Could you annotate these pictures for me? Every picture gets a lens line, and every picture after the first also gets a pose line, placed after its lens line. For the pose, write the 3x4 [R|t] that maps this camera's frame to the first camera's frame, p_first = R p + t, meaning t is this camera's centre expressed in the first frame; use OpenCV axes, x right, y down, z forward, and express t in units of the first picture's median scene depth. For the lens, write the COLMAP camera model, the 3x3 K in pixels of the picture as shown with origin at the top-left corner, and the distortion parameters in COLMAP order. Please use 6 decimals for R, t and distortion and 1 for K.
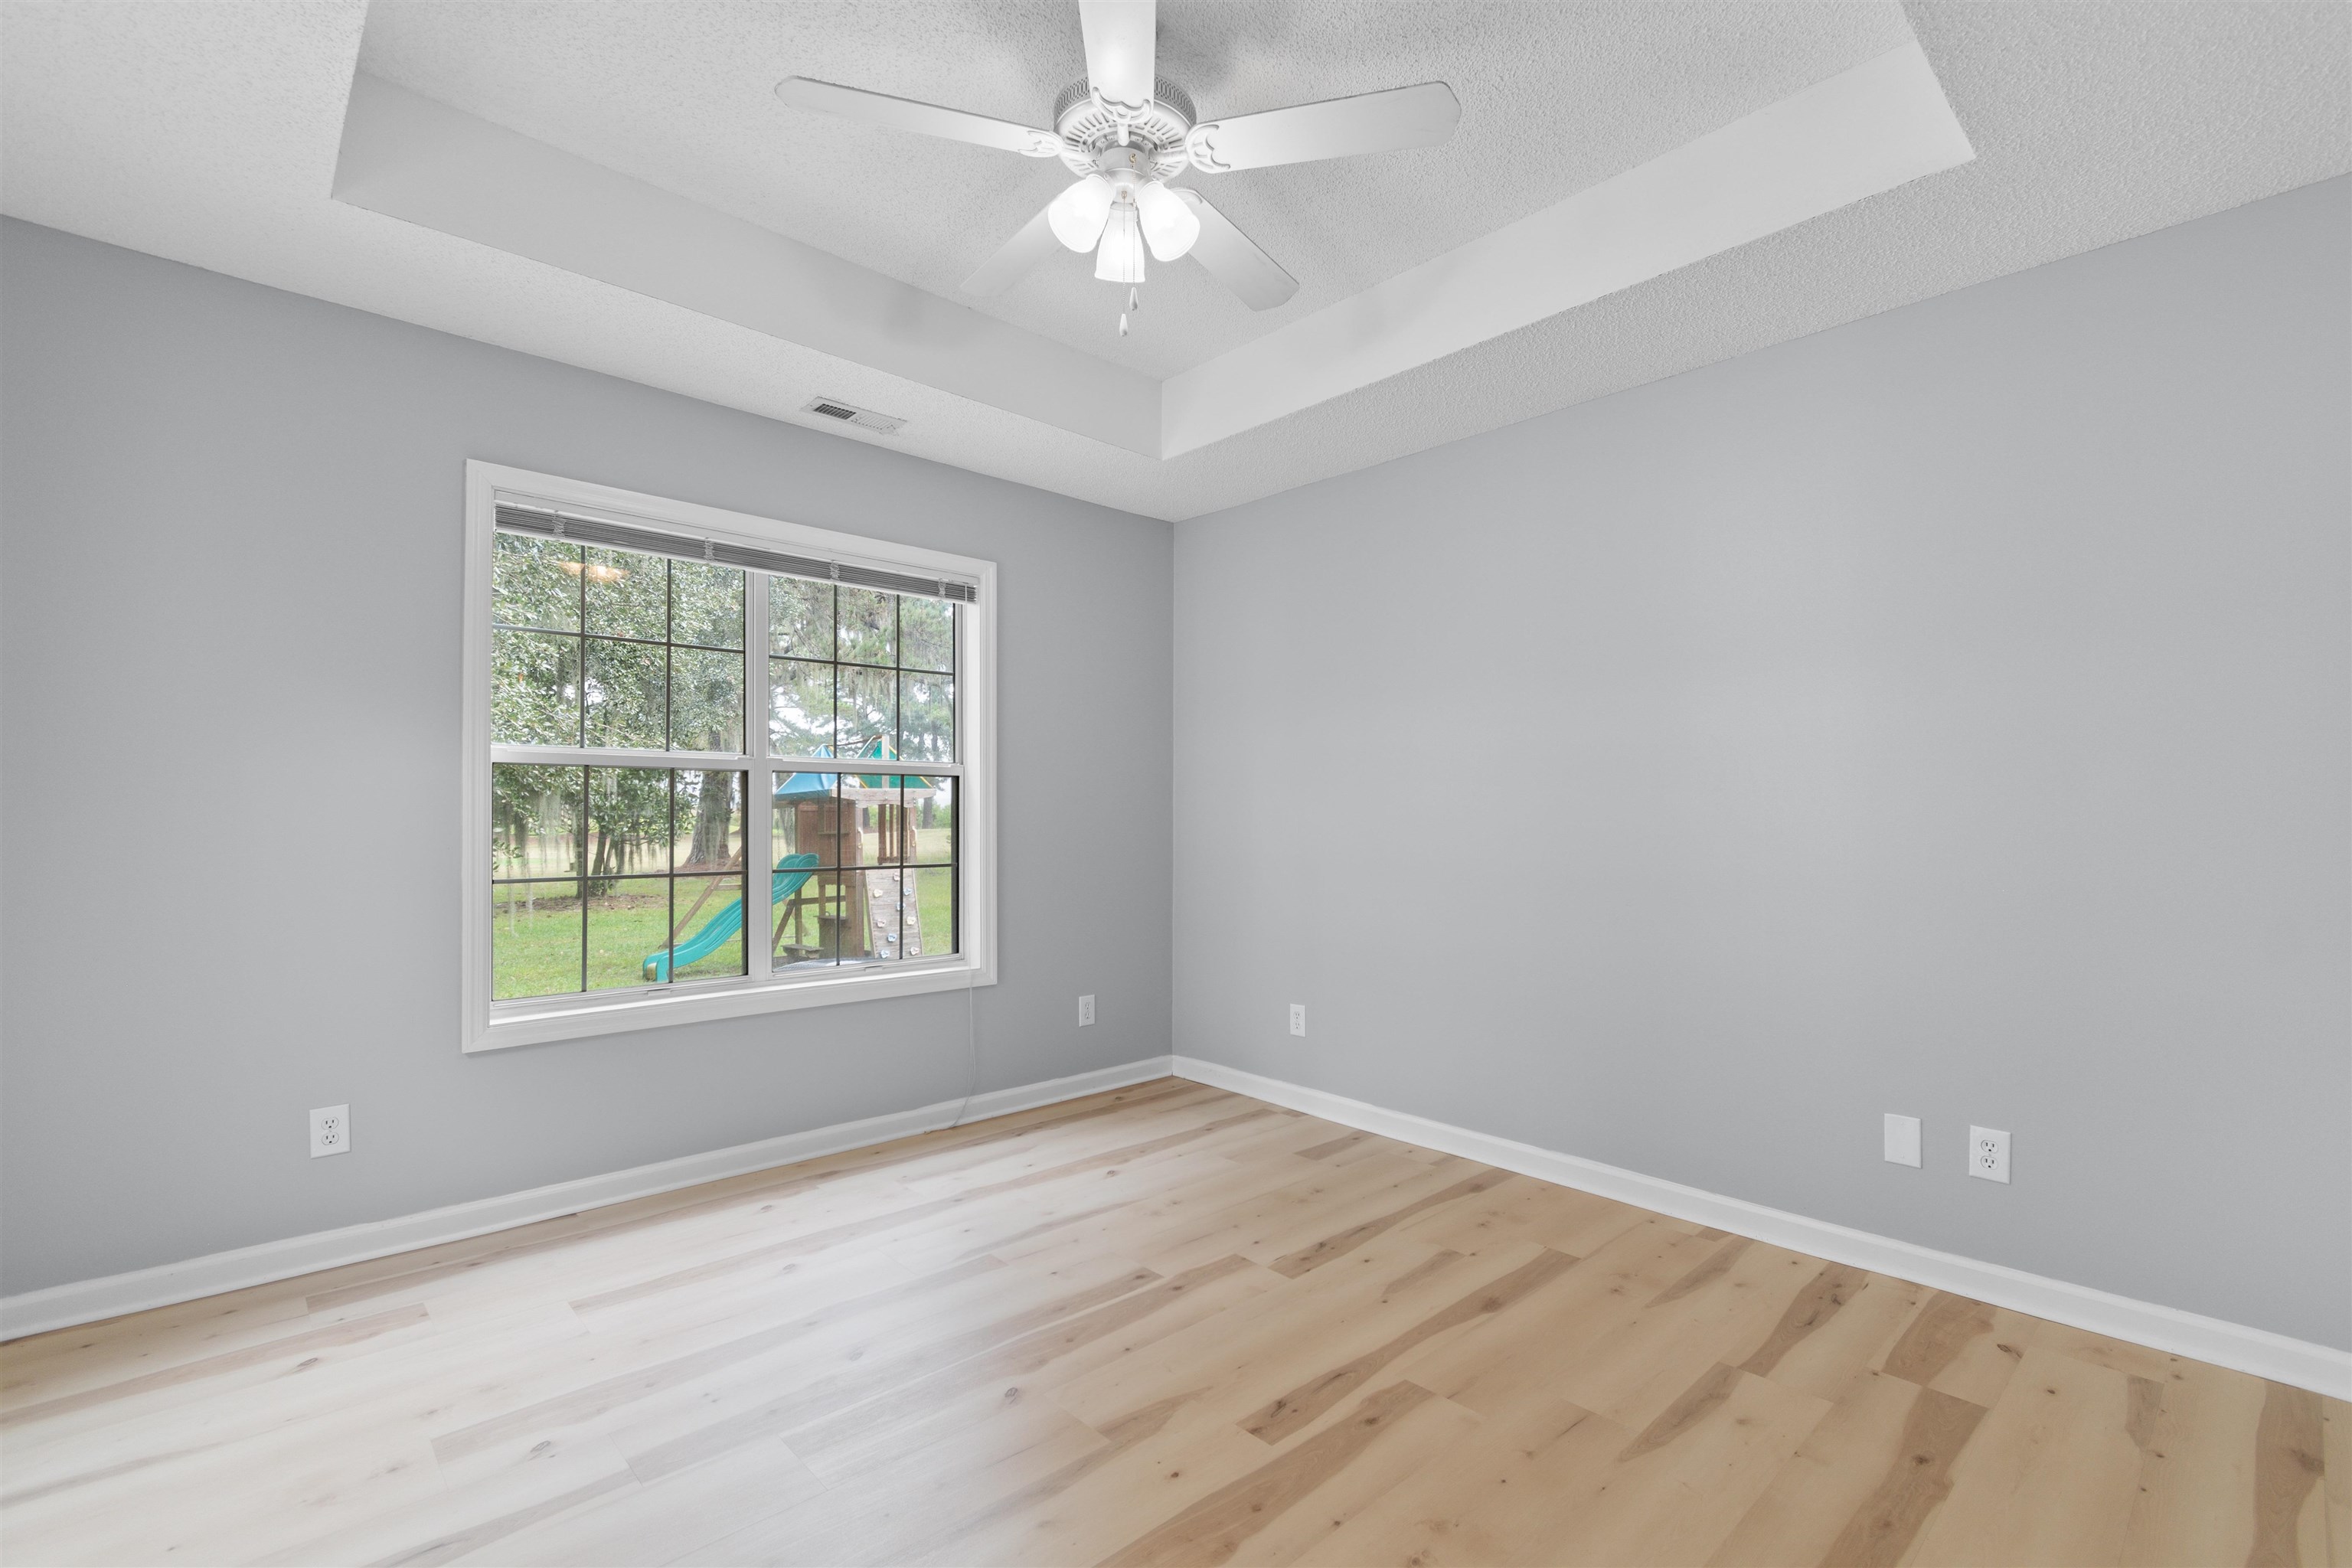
lens RADIAL K [[1043.0, 0, 1181.2], [0, 1043.0, 796.9], [0, 0, 1]] dist [0.004092, -0.002744]
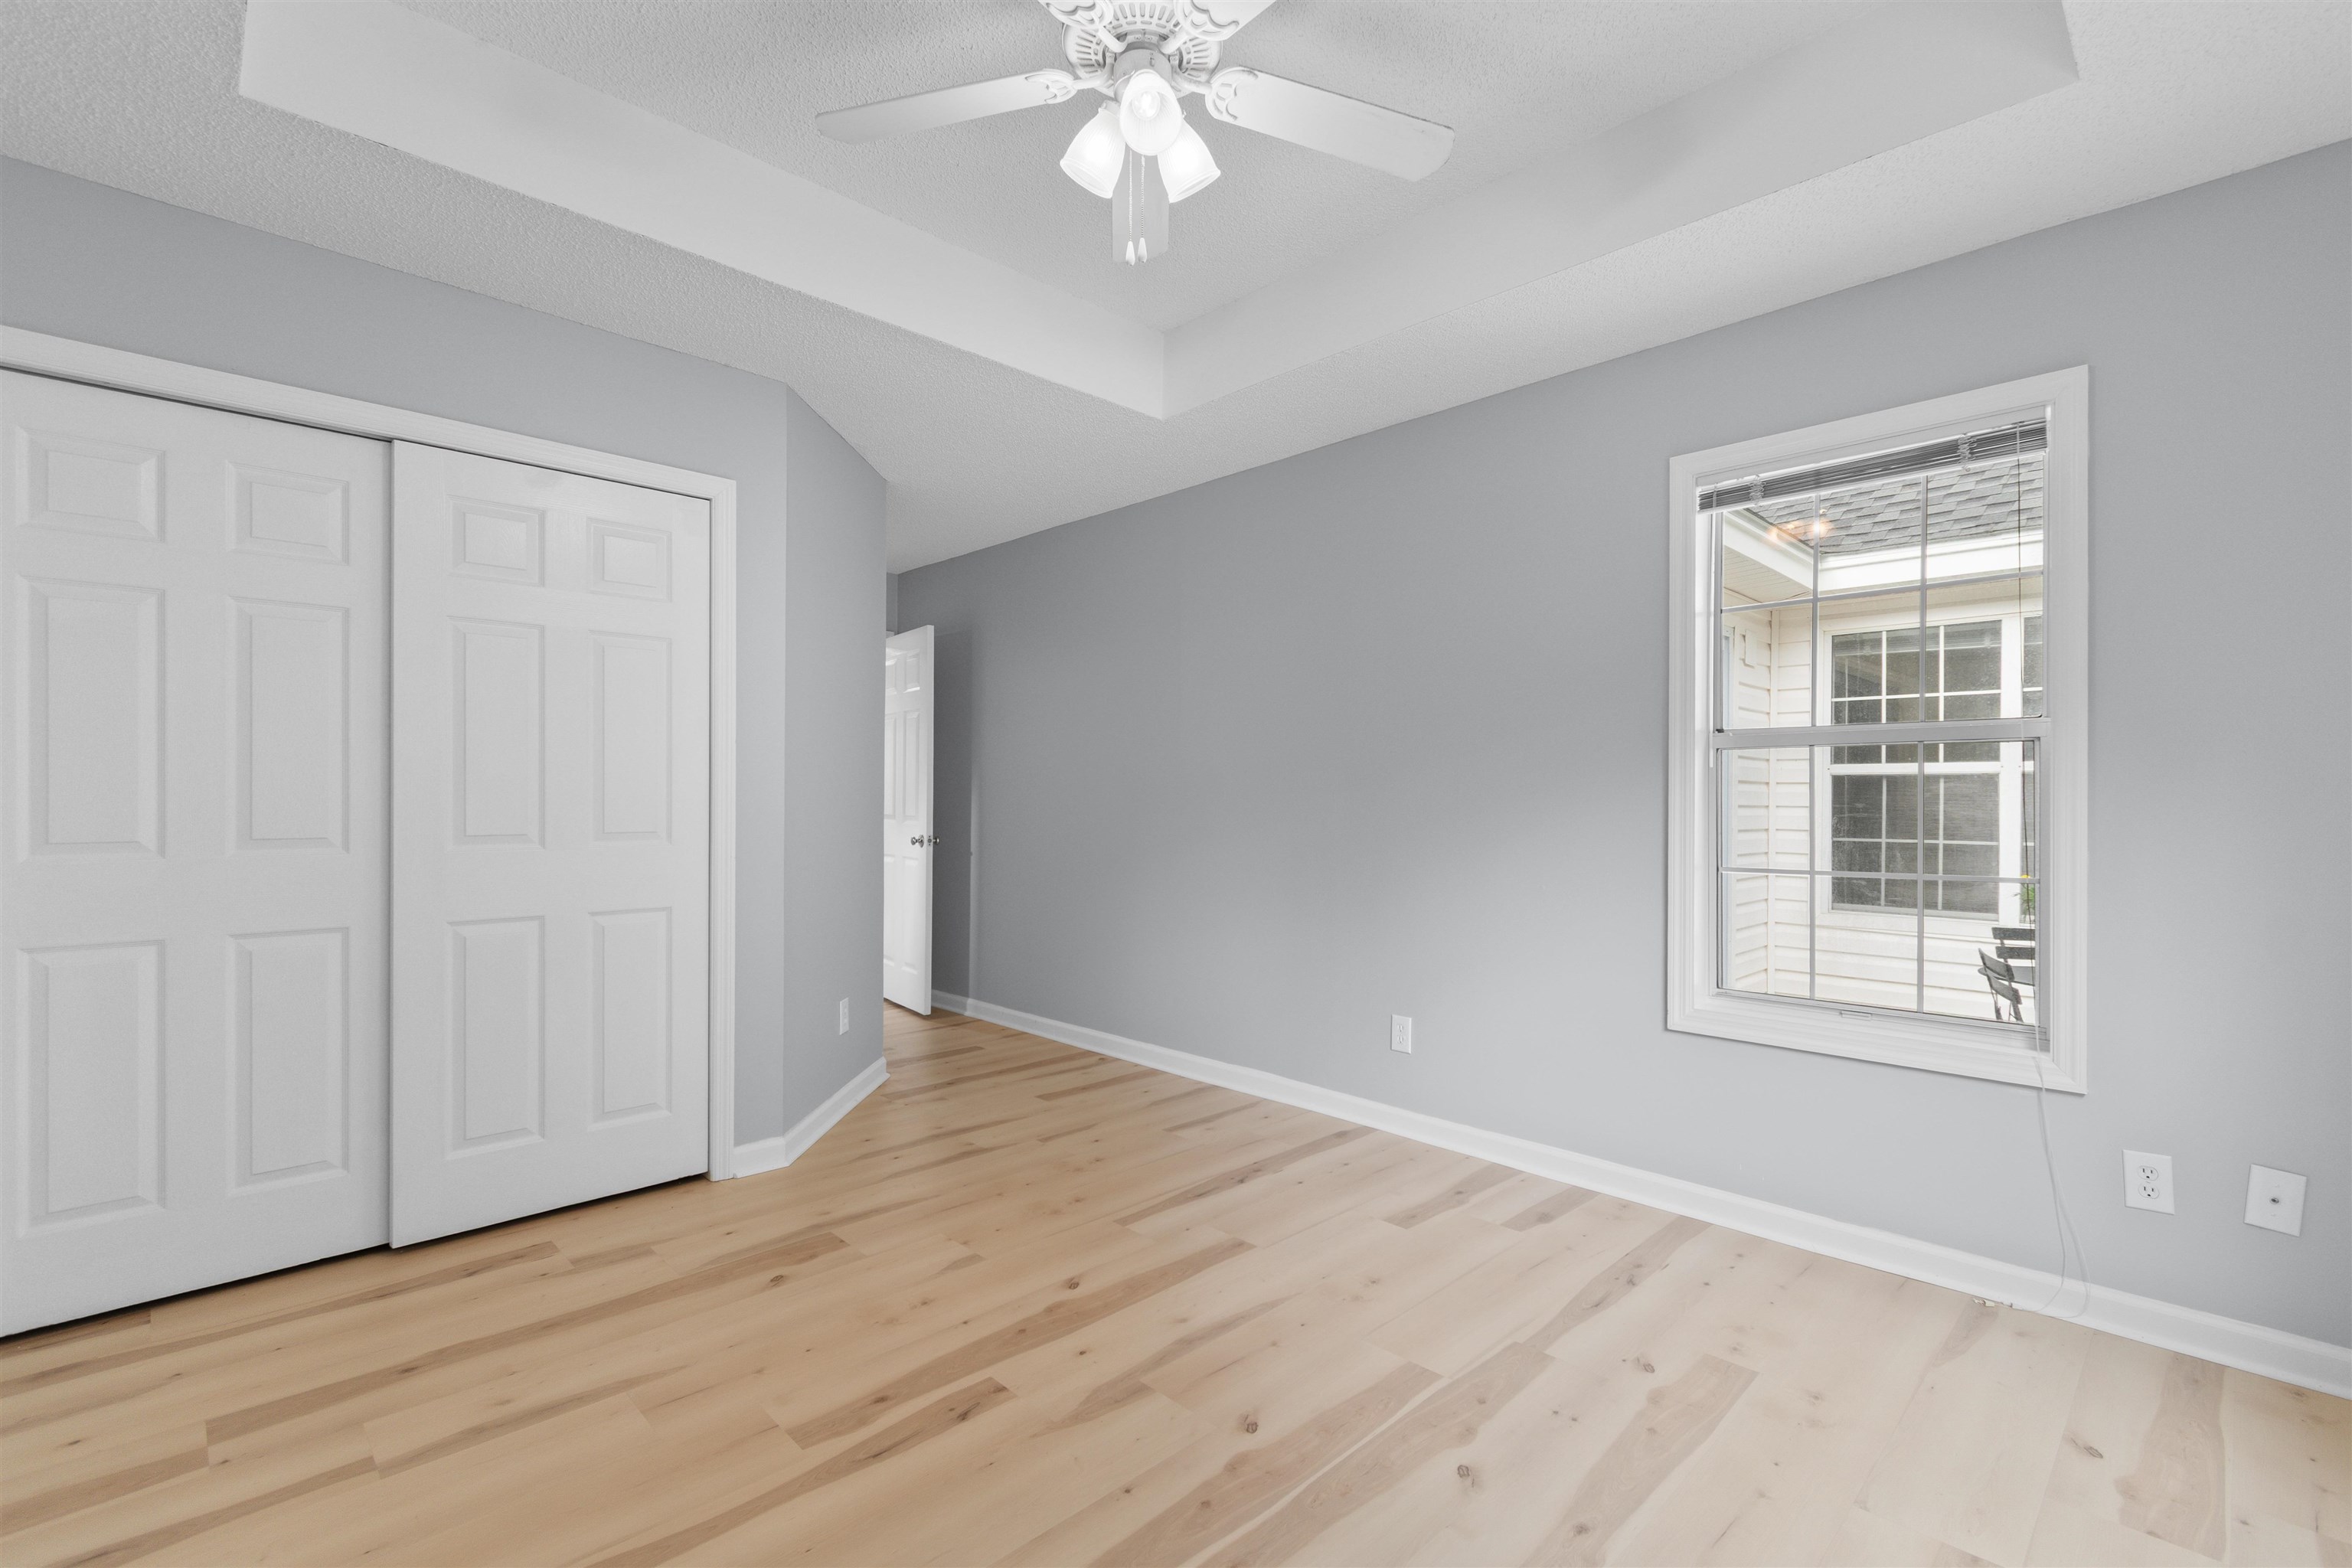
lens RADIAL K [[1043.0, 0, 1175.8], [0, 1043.0, 790.9], [0, 0, 1]] dist [0.004092, -0.002744]
pose [[-0.999769, -0.010004, -0.019028, -0.075075], [-0.009782, 0.999884, -0.011694, 0.022594], [0.019143, -0.011505, -0.999751, 1.986858]]
